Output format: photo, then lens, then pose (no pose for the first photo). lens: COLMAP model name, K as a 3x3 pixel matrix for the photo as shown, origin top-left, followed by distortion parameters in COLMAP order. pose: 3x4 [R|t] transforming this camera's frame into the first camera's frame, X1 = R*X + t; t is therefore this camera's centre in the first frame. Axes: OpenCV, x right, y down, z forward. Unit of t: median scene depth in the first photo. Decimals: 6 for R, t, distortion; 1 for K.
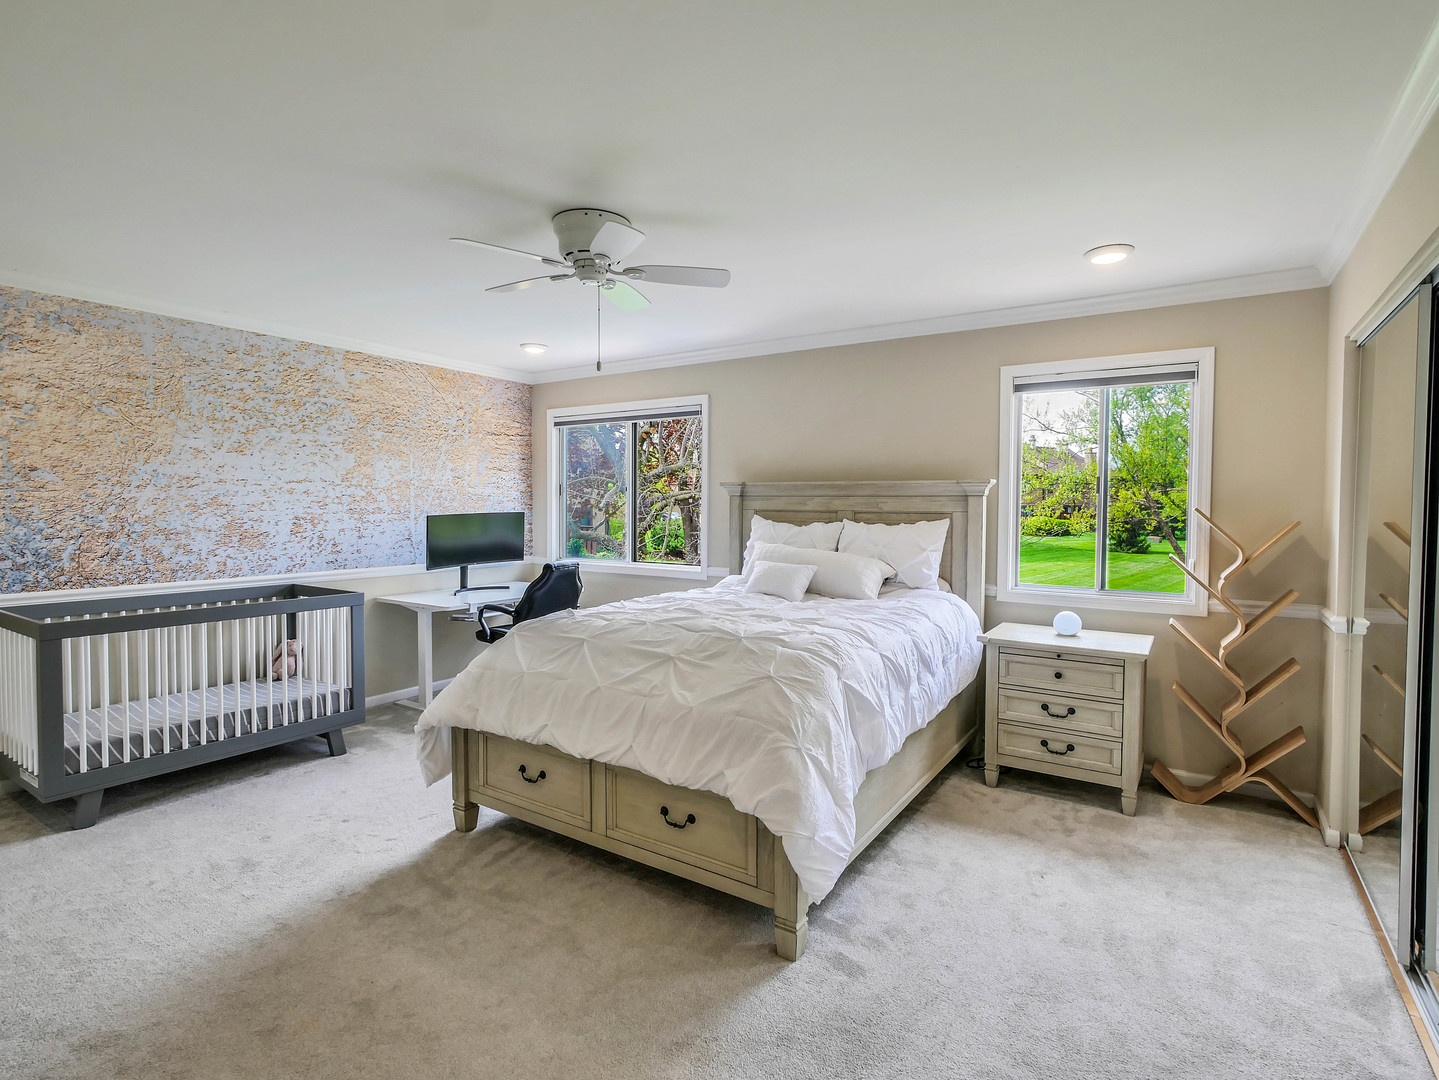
lens RADIAL K [[717.4, 0, 734.0], [0, 717.4, 534.1], [0, 0, 1]] dist [-0.016221, 0.000341]
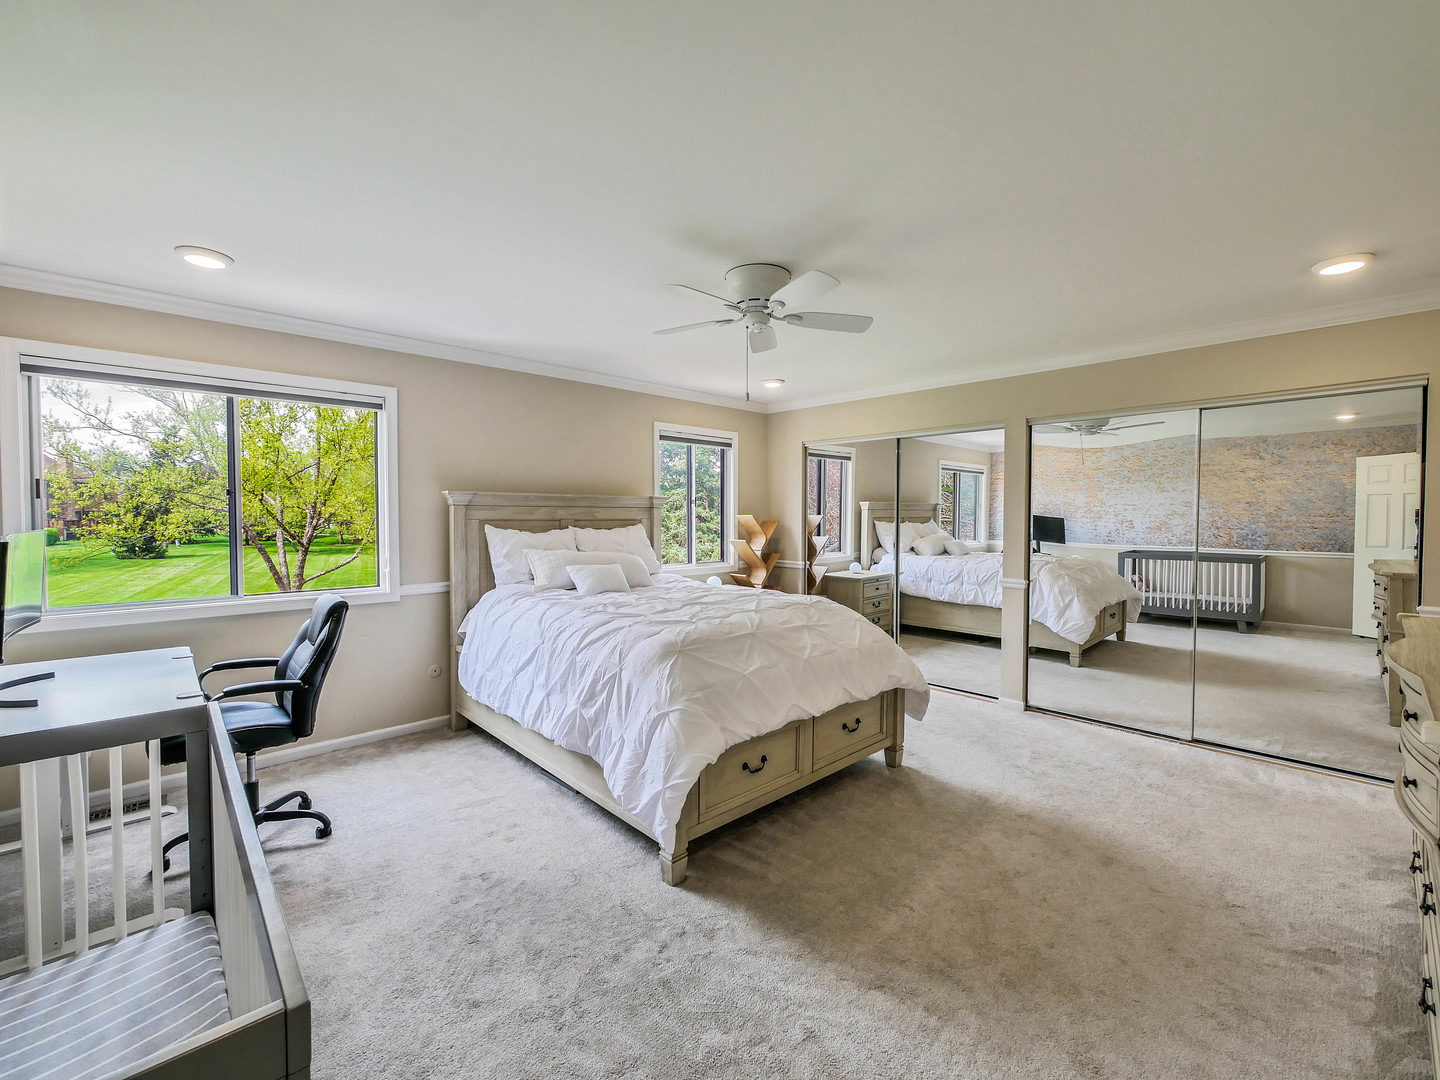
lens RADIAL K [[599.3, 0, 720.0], [0, 599.3, 540.0], [0, 0, 1]] dist [-0.000067, -0.000163]
pose [[0.236275, -0.048717, 0.970464, -0.729793], [0.038858, 0.998417, 0.040660, -0.028288], [-0.970909, 0.028104, 0.237794, 0.517549]]
